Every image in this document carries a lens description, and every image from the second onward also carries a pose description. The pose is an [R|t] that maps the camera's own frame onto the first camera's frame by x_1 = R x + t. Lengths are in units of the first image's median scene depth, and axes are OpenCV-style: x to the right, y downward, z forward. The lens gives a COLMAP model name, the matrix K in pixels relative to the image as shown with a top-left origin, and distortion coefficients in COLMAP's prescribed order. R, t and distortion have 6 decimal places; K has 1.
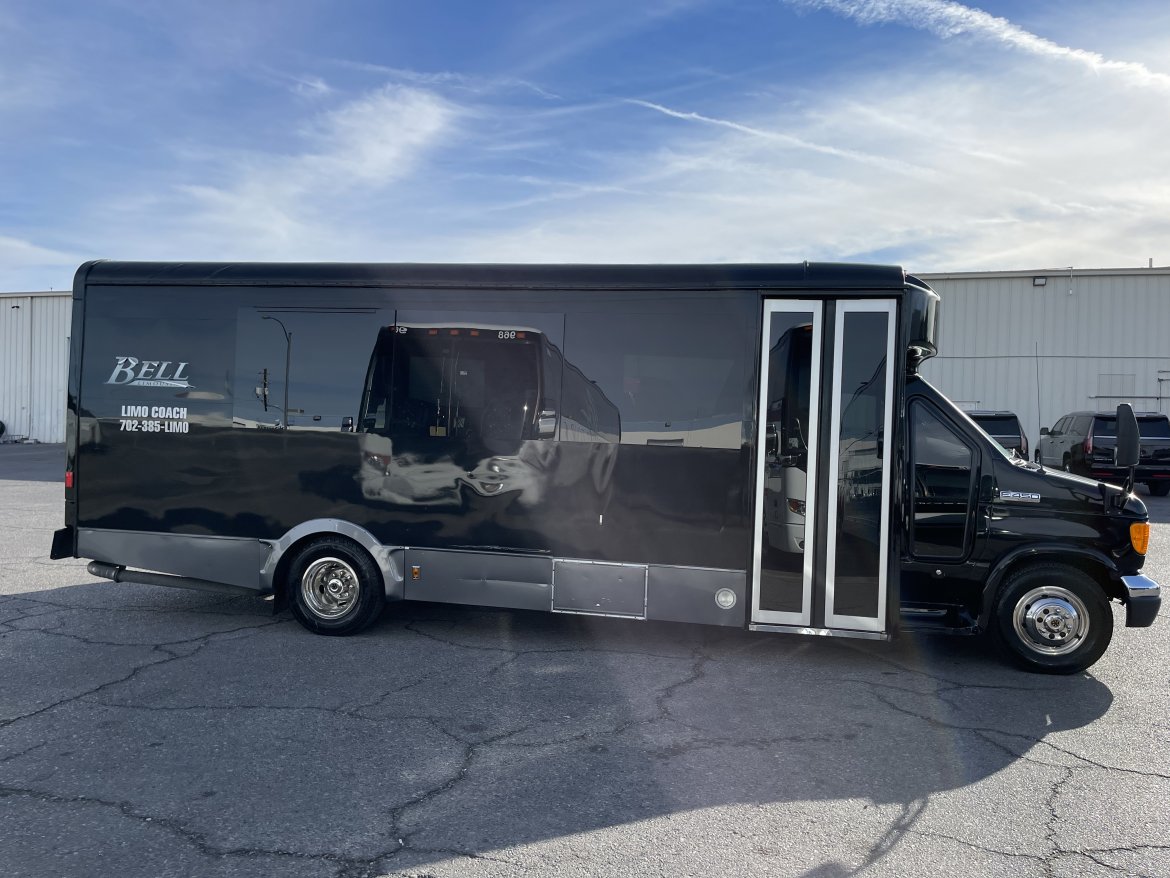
lens RADIAL K [[903.5, 0, 570.8], [0, 903.5, 442.1], [0, 0, 1]] dist [0.085541, -0.105016]
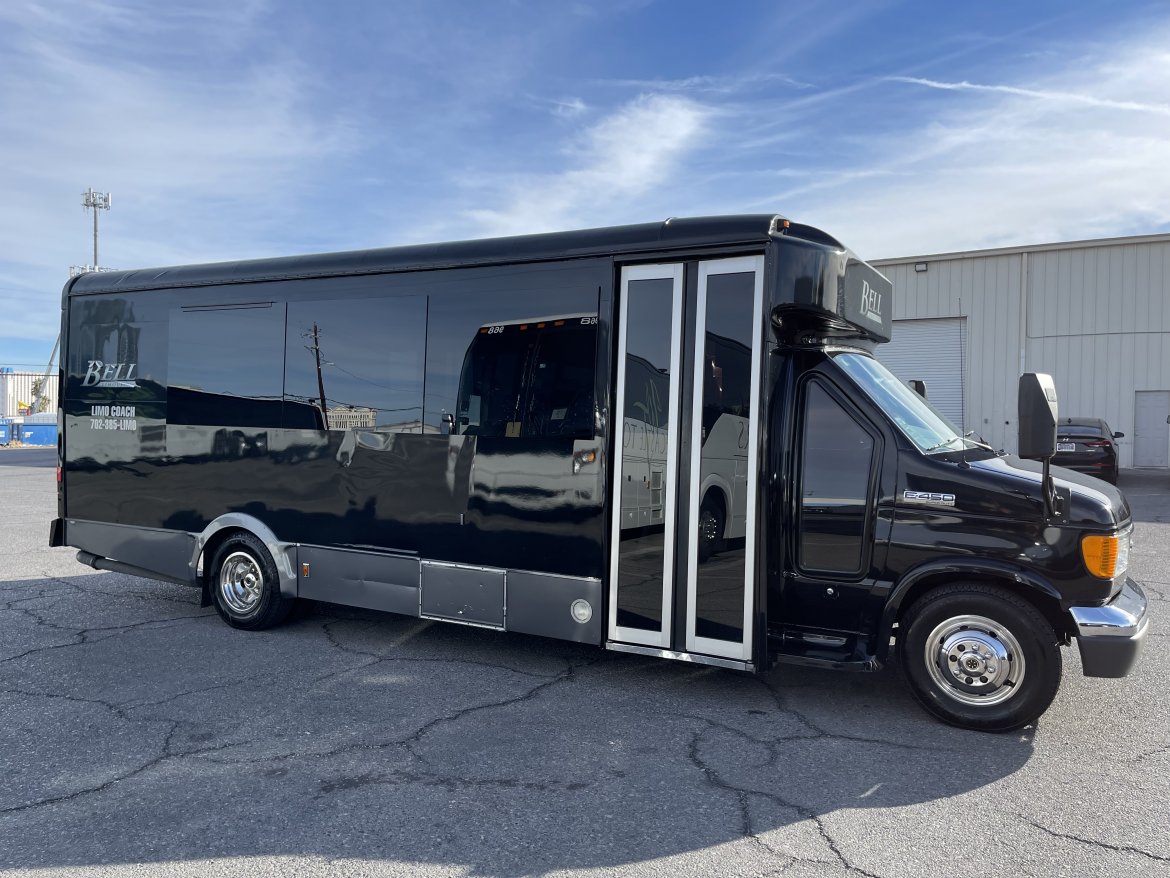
lens RADIAL K [[886.7, 0, 577.3], [0, 886.7, 438.2], [0, 0, 1]] dist [0.079472, -0.087032]
pose [[0.954727, -0.010317, -0.297303, 0.371935], [0.009418, 0.999946, -0.004458, 0.008311], [0.297333, 0.001456, 0.954773, 0.159670]]
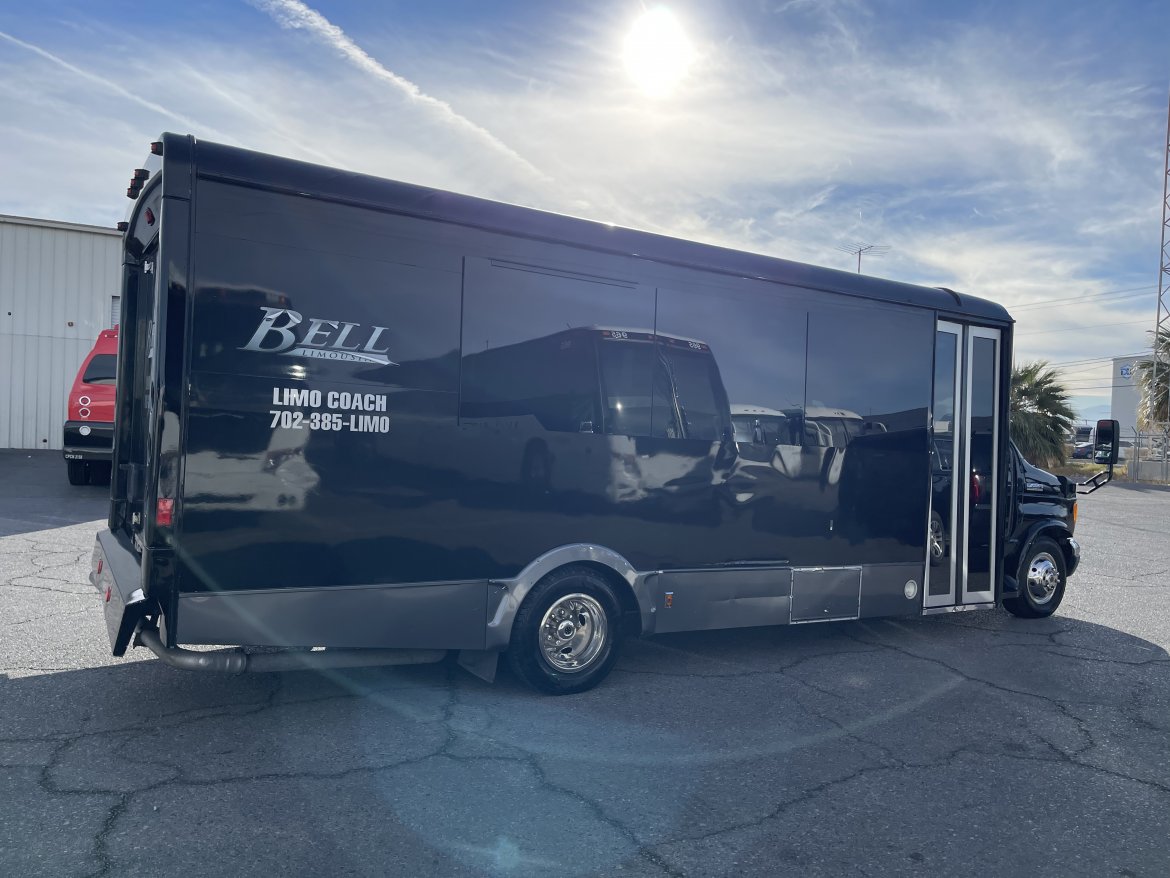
lens RADIAL K [[878.8, 0, 580.2], [0, 878.8, 441.7], [0, 0, 1]] dist [0.081705, -0.106531]
pose [[0.739051, -0.002608, 0.673645, -0.742802], [-0.016378, 0.999627, 0.021838, -0.019960], [-0.673451, -0.027172, 0.738733, 0.423545]]
